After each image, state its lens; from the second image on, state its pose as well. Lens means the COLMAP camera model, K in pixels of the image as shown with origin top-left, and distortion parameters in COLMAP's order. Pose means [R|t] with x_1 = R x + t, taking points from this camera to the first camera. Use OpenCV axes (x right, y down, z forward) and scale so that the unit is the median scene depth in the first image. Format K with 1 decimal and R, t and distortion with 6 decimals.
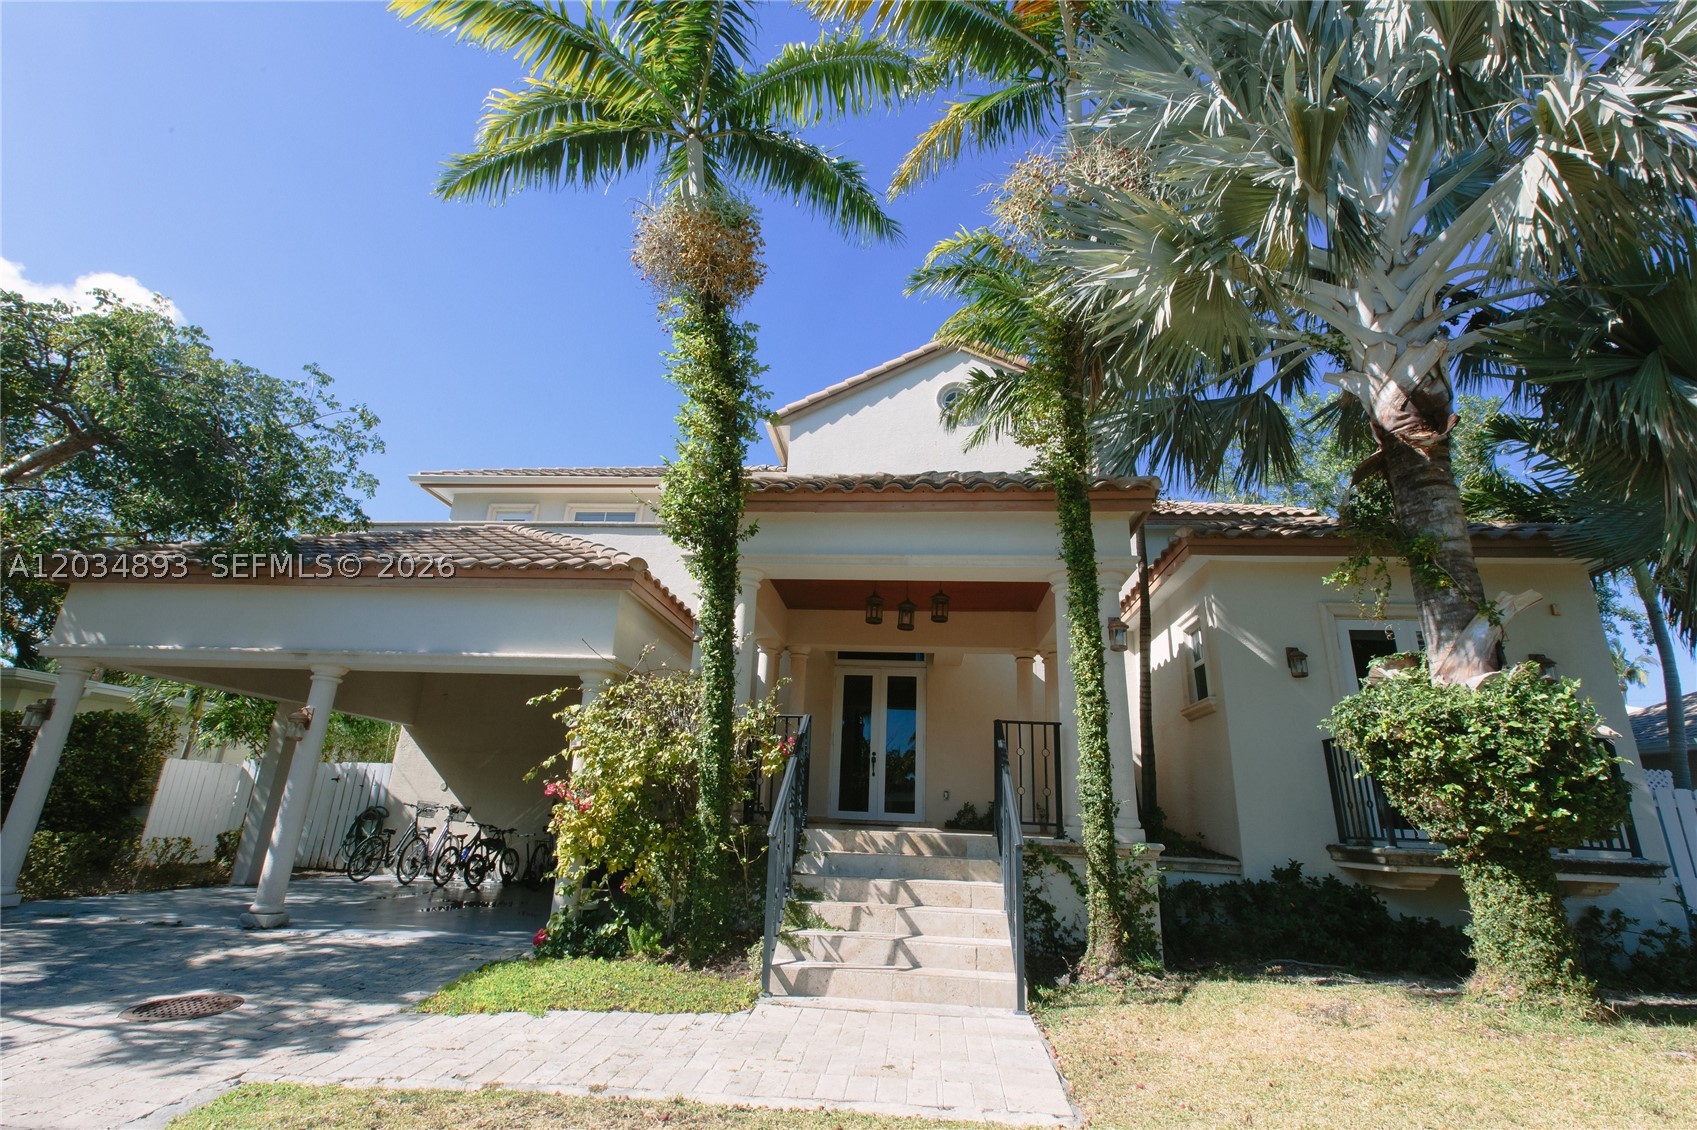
lens RADIAL K [[747.8, 0, 848.5], [0, 747.8, 565.0], [0, 0, 1]] dist [0.000098, -0.000034]
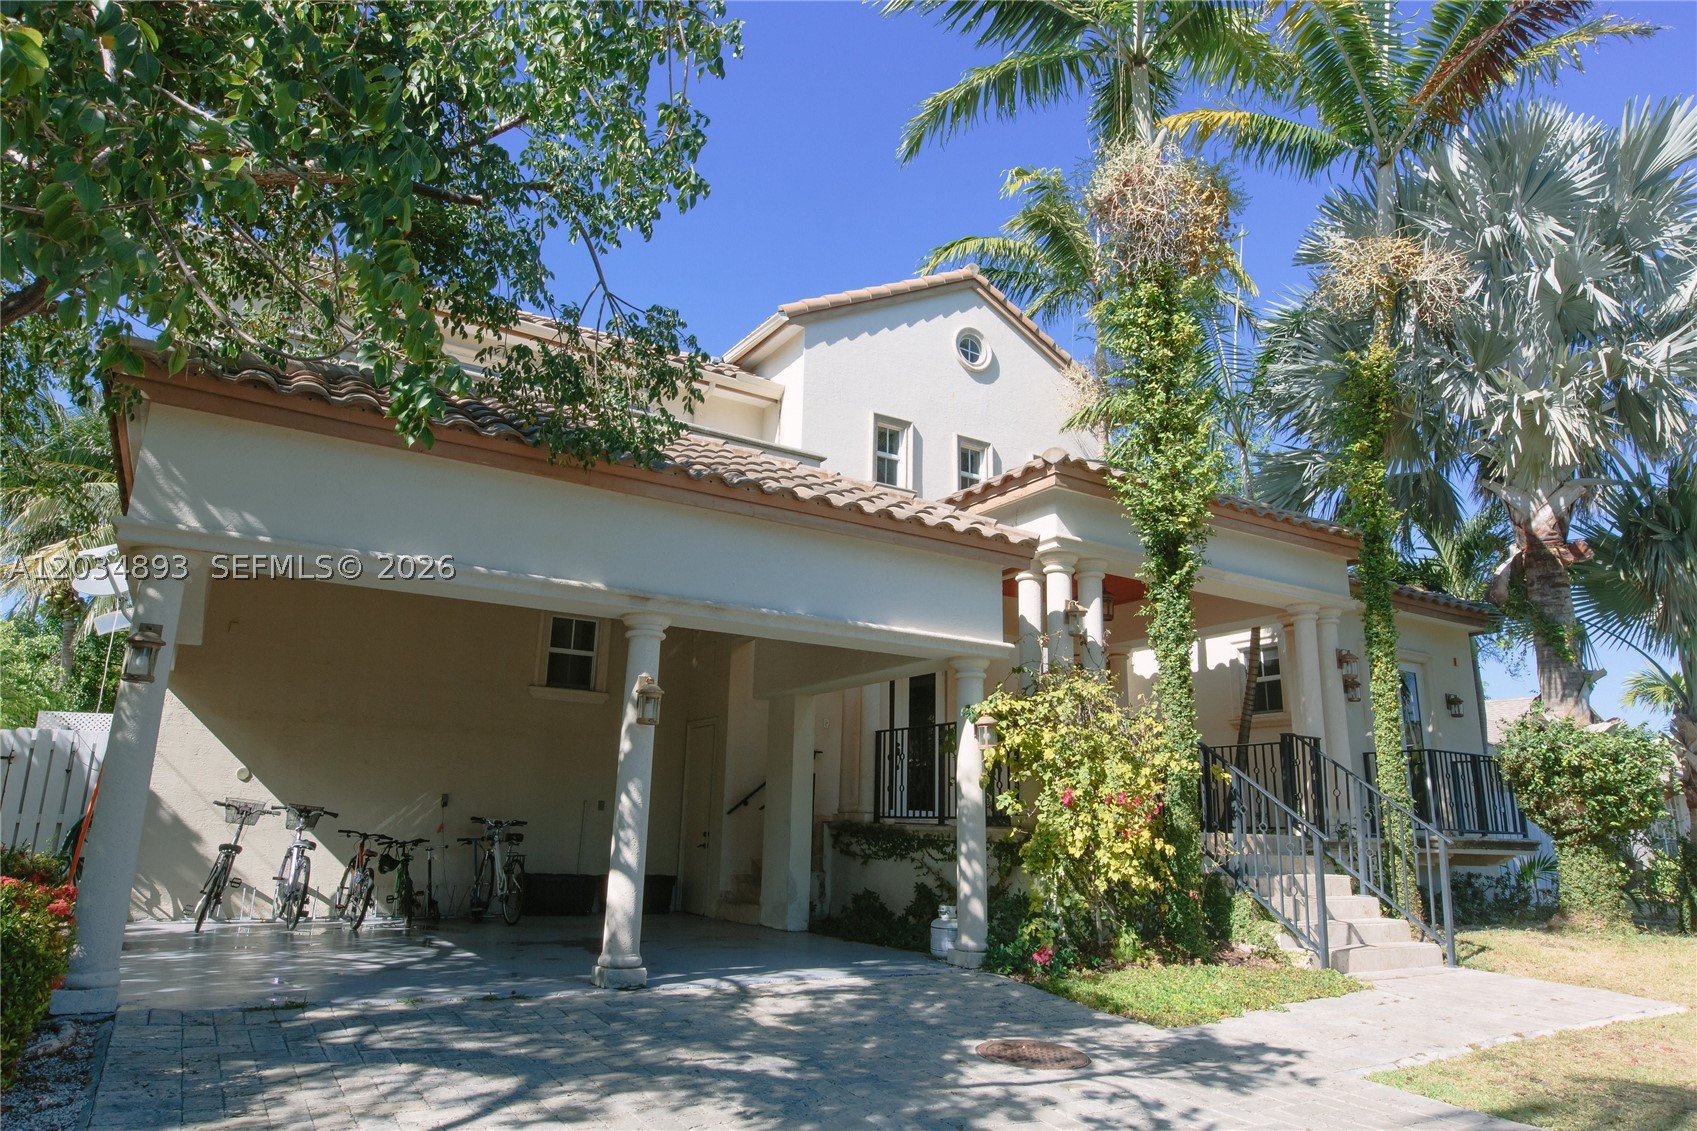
lens RADIAL K [[999.5, 0, 845.9], [0, 999.5, 545.5], [0, 0, 1]] dist [-0.004032, -0.001029]
pose [[0.813705, 0.139069, 0.564397, -1.359943], [-0.180369, 0.983439, 0.017719, 0.028357], [-0.552586, -0.116218, 0.825313, 0.188321]]
